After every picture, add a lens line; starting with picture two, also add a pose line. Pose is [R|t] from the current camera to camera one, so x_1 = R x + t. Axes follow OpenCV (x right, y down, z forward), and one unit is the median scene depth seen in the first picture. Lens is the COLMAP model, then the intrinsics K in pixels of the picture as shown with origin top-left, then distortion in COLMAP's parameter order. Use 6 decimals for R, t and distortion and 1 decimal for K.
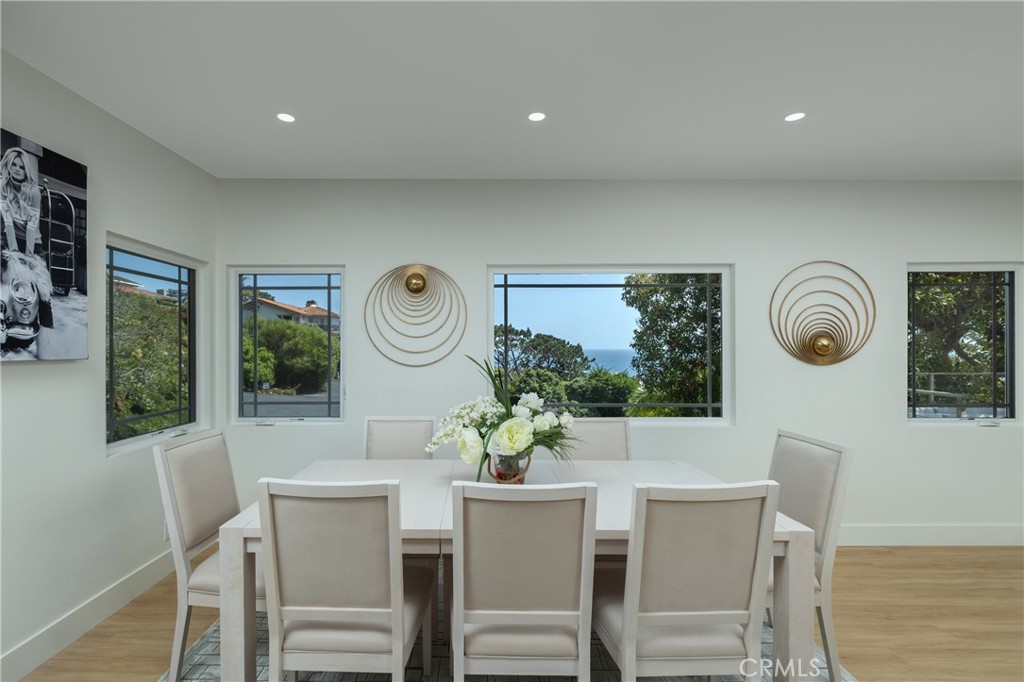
lens RADIAL K [[437.9, 0, 512.0], [0, 437.9, 341.0], [0, 0, 1]] dist [-0.000077, 0.000026]
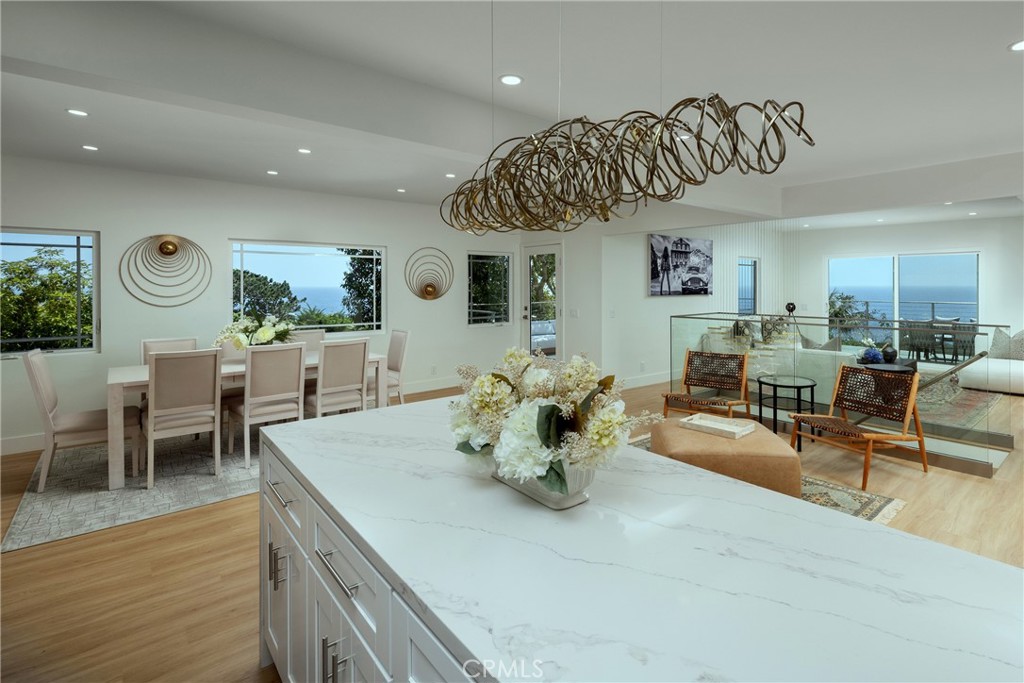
lens RADIAL K [[446.1, 0, 514.5], [0, 446.1, 287.7], [0, 0, 1]] dist [0.000376, 0.000074]
pose [[0.811100, -0.002457, 0.584903, -0.157817], [-0.008321, 0.999841, 0.015740, -0.034742], [-0.584849, -0.017634, 0.810951, -0.842035]]
